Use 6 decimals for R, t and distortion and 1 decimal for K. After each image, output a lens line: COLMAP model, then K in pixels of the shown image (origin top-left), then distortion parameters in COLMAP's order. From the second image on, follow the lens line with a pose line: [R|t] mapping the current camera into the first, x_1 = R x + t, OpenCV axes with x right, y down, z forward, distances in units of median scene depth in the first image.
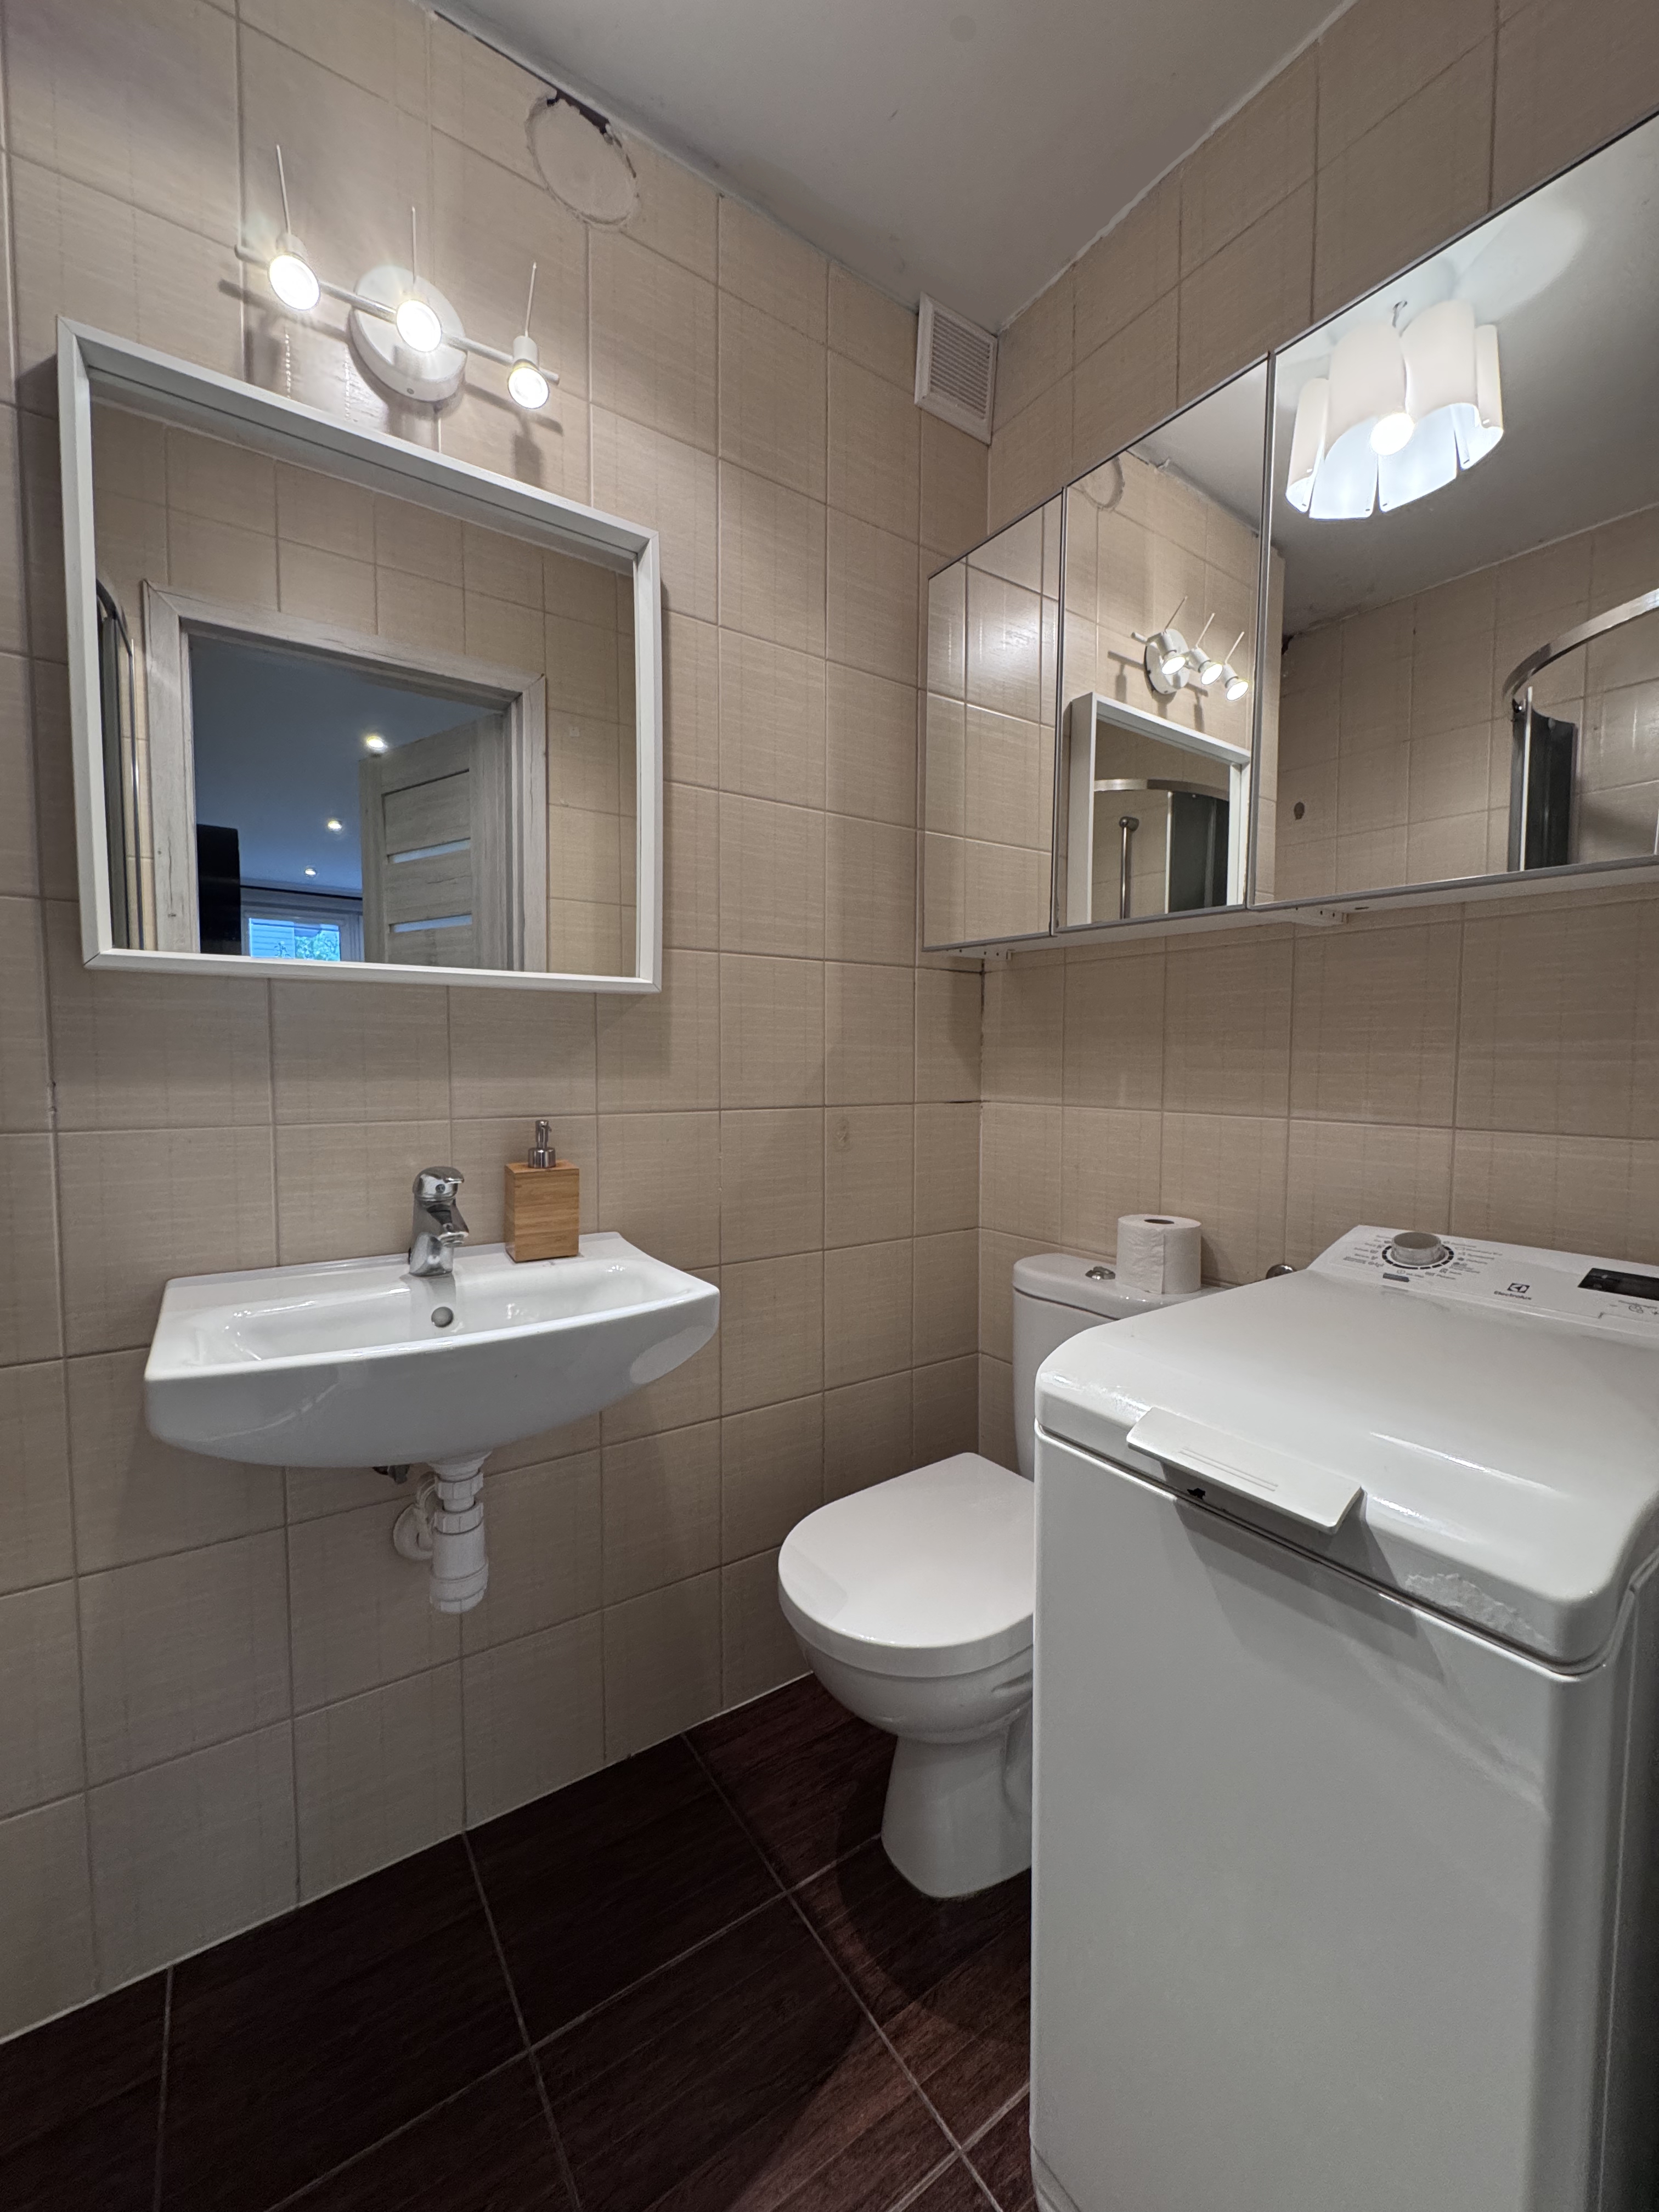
lens RADIAL K [[882.4, 0, 826.4], [0, 882.4, 1110.6], [0, 0, 1]] dist [0.000577, -0.000621]
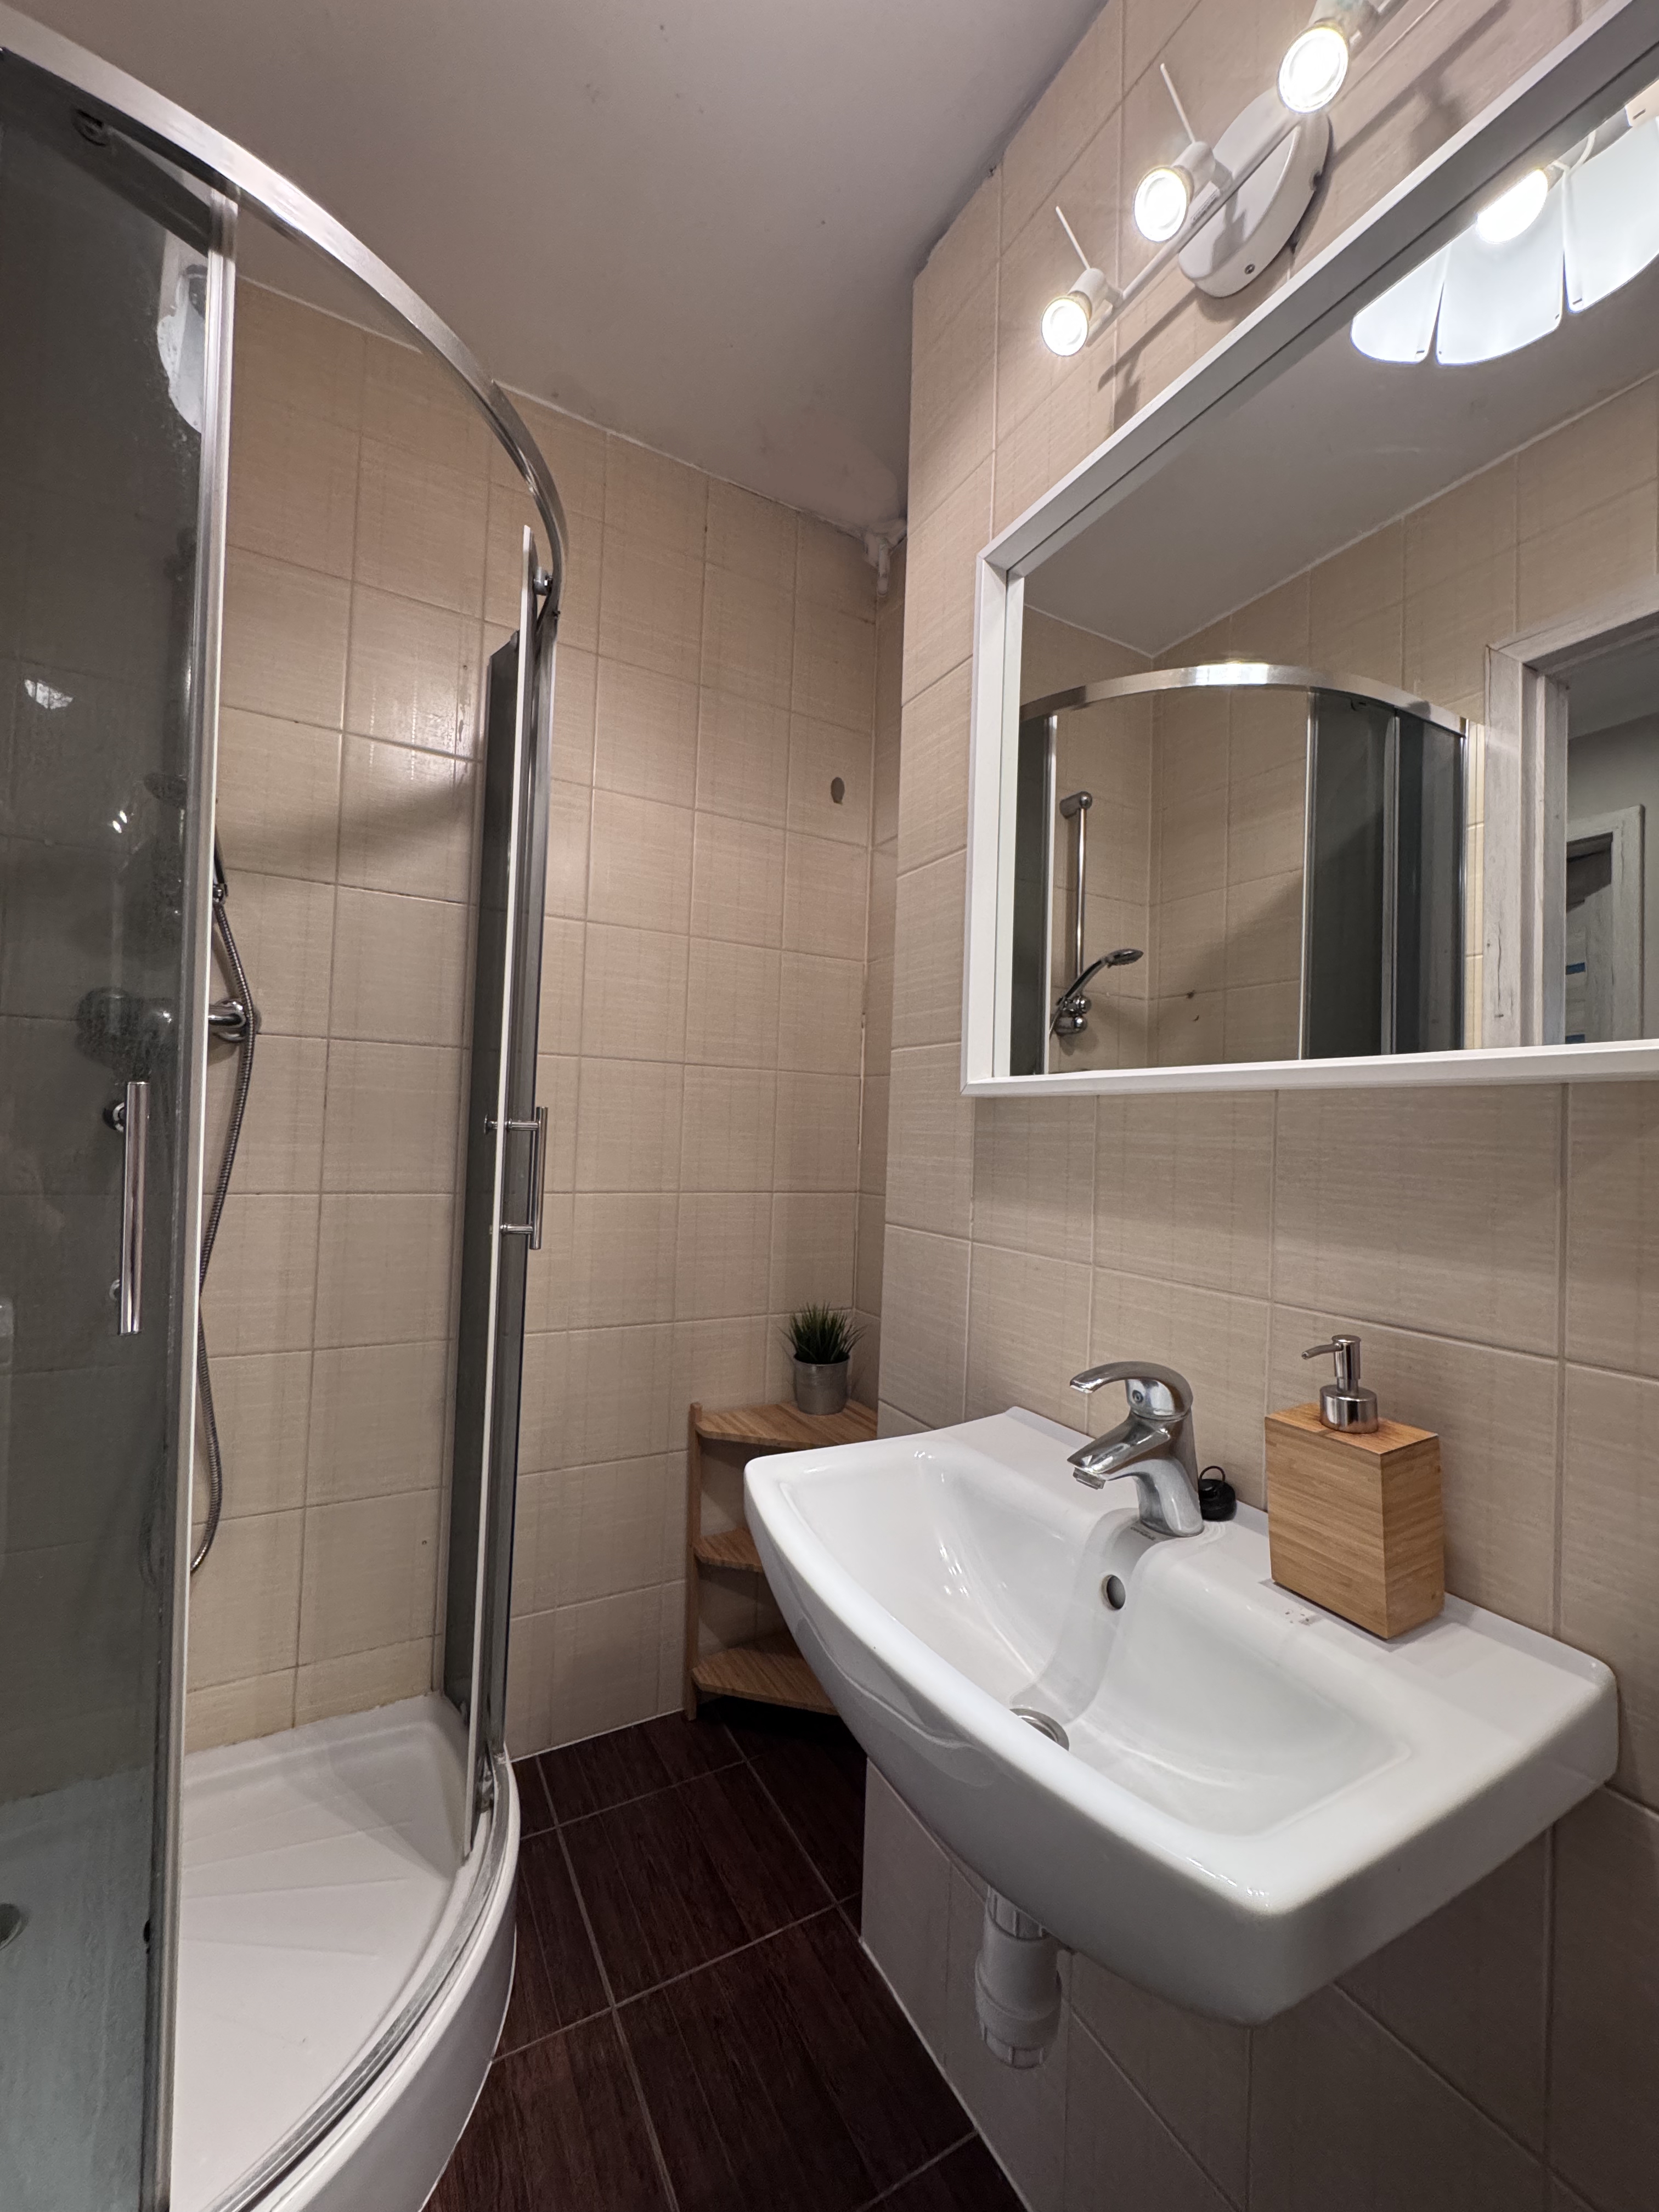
lens RADIAL K [[882.4, 0, 829.3], [0, 882.4, 1097.7], [0, 0, 1]] dist [0.000577, -0.000621]
pose [[-0.088692, -0.037443, -0.995355, 0.237626], [-0.083135, 0.996085, -0.030062, -0.091435], [0.992584, 0.080083, -0.091457, 0.749940]]
